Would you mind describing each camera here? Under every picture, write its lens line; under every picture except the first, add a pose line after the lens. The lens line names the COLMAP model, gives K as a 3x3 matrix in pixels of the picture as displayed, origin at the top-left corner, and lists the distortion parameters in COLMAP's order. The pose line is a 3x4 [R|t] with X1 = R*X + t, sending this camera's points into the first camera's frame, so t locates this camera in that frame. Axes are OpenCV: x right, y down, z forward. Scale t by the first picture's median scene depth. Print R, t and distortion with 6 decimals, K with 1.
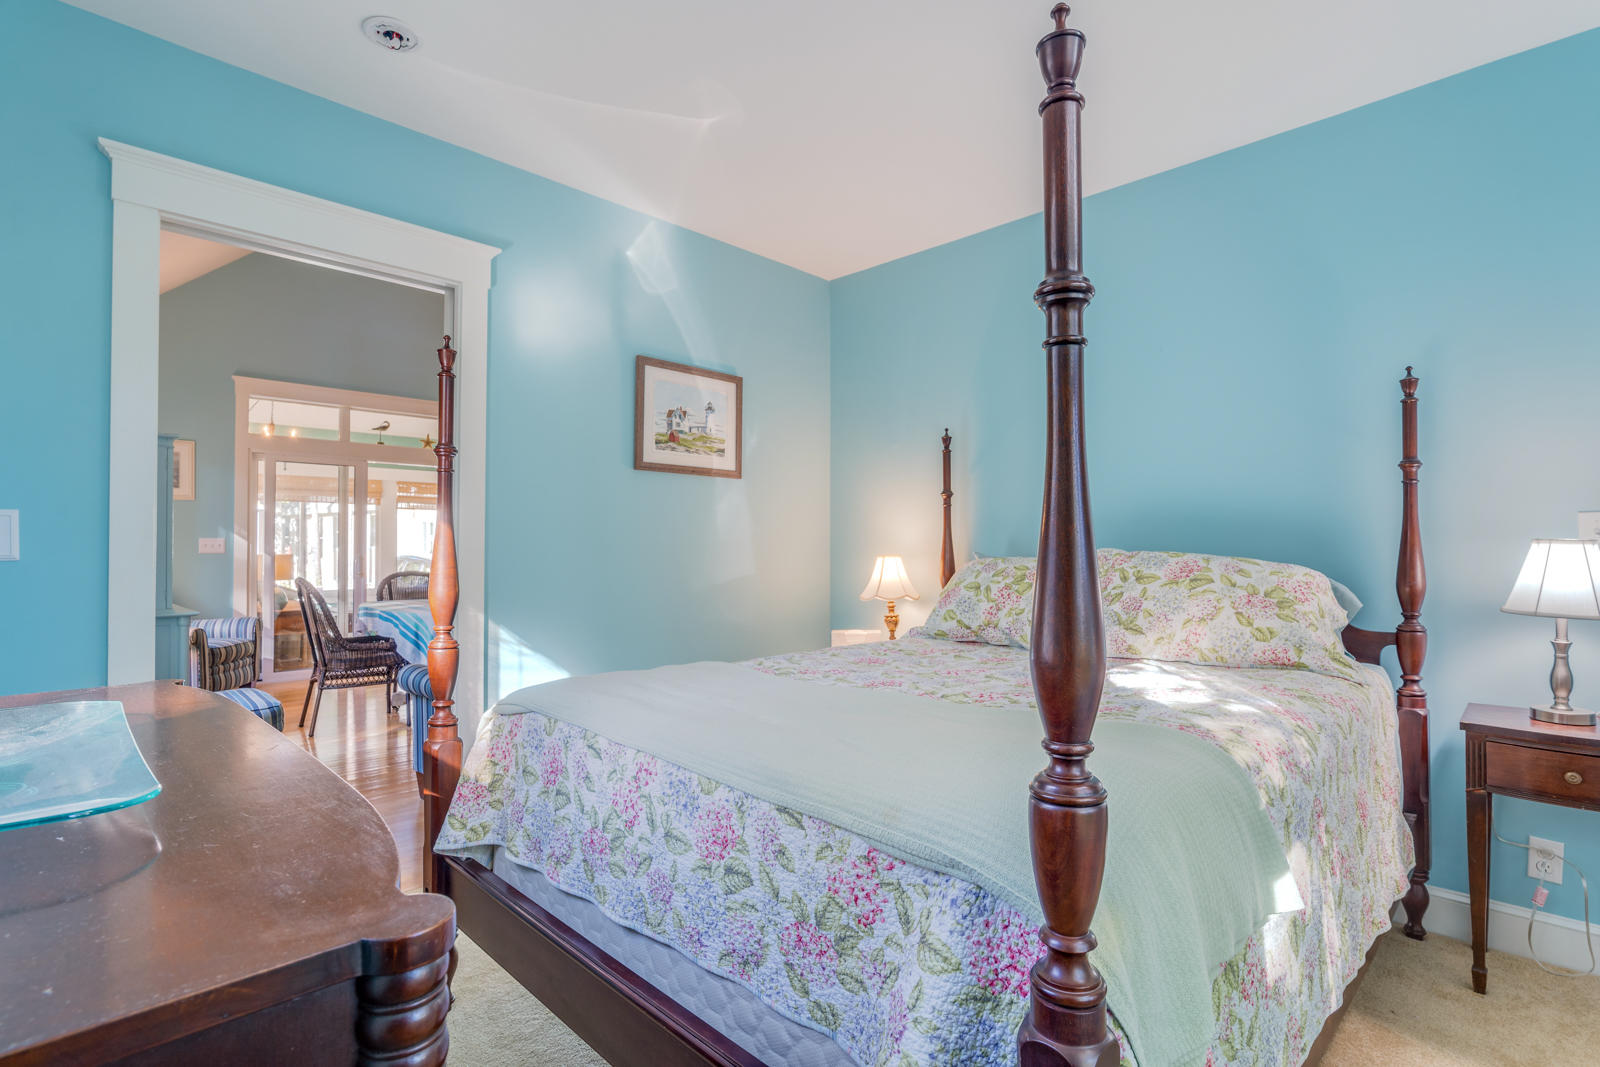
lens RADIAL K [[777.0, 0, 800.9], [0, 777.0, 538.7], [0, 0, 1]] dist [-0.013715, 0.000223]
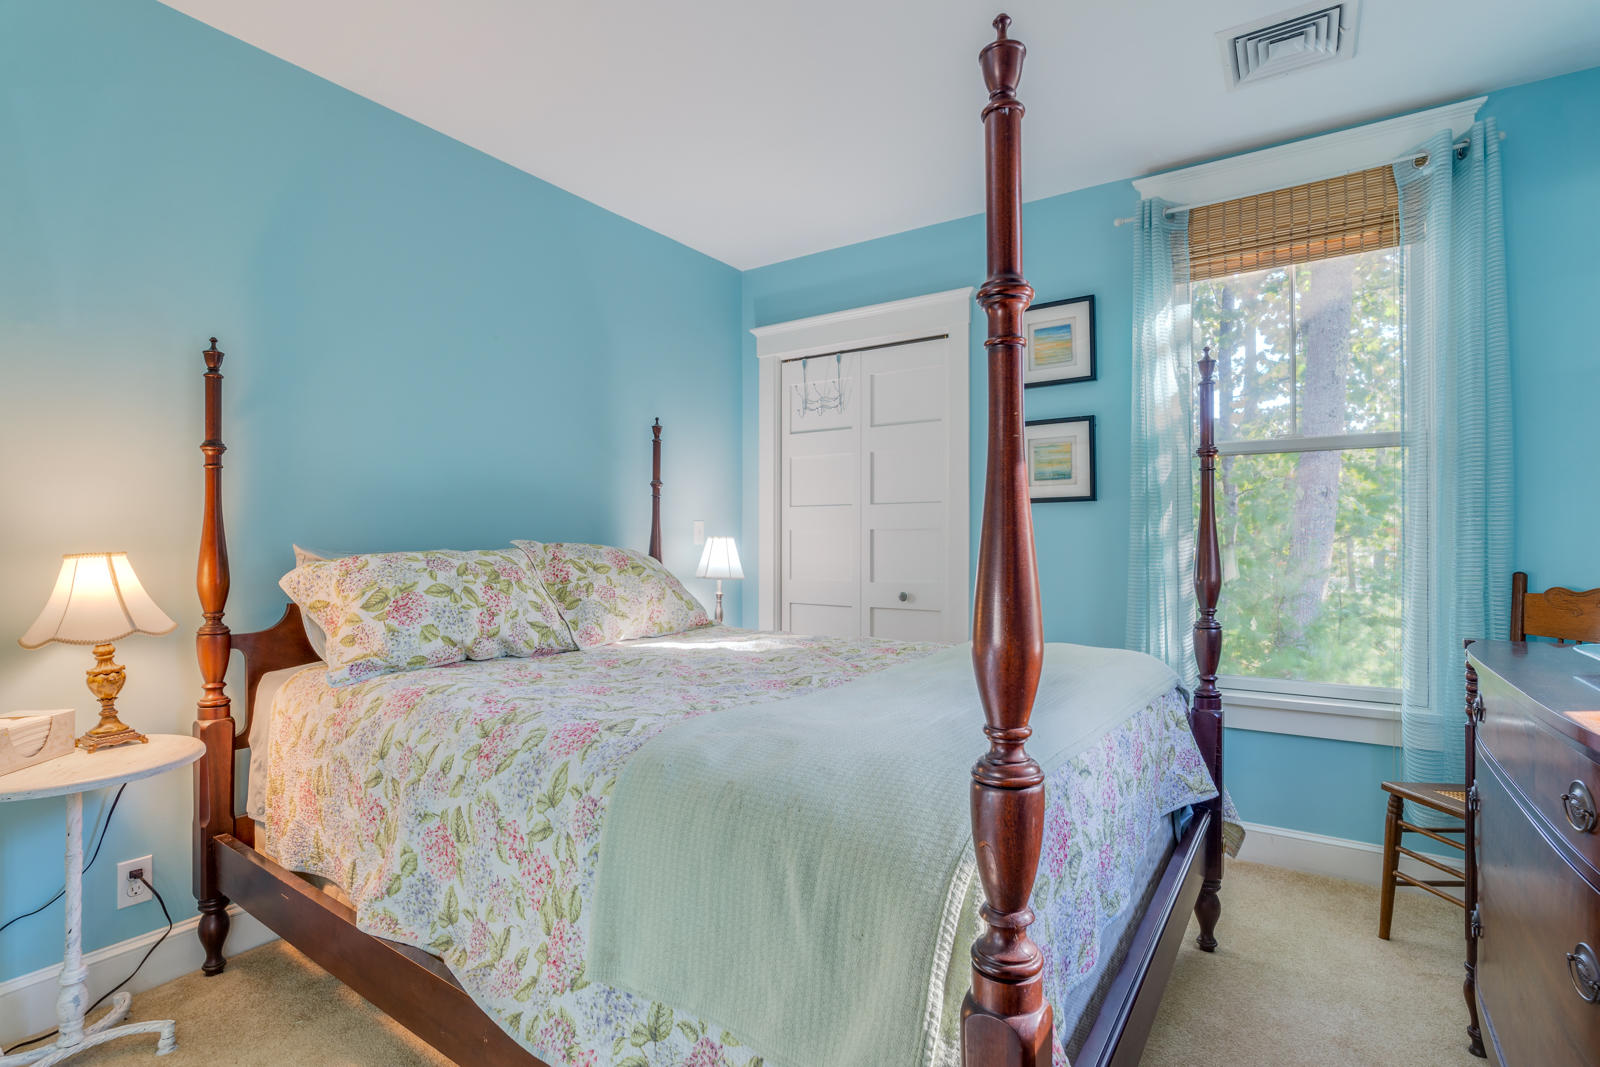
lens RADIAL K [[777.0, 0, 800.9], [0, 777.0, 538.7], [0, 0, 1]] dist [-0.013715, 0.000223]
pose [[-0.186452, 0.006626, 0.982442, -0.592213], [-0.013203, 0.999870, -0.009250, 0.015051], [-0.982375, -0.014696, -0.186341, 0.827404]]
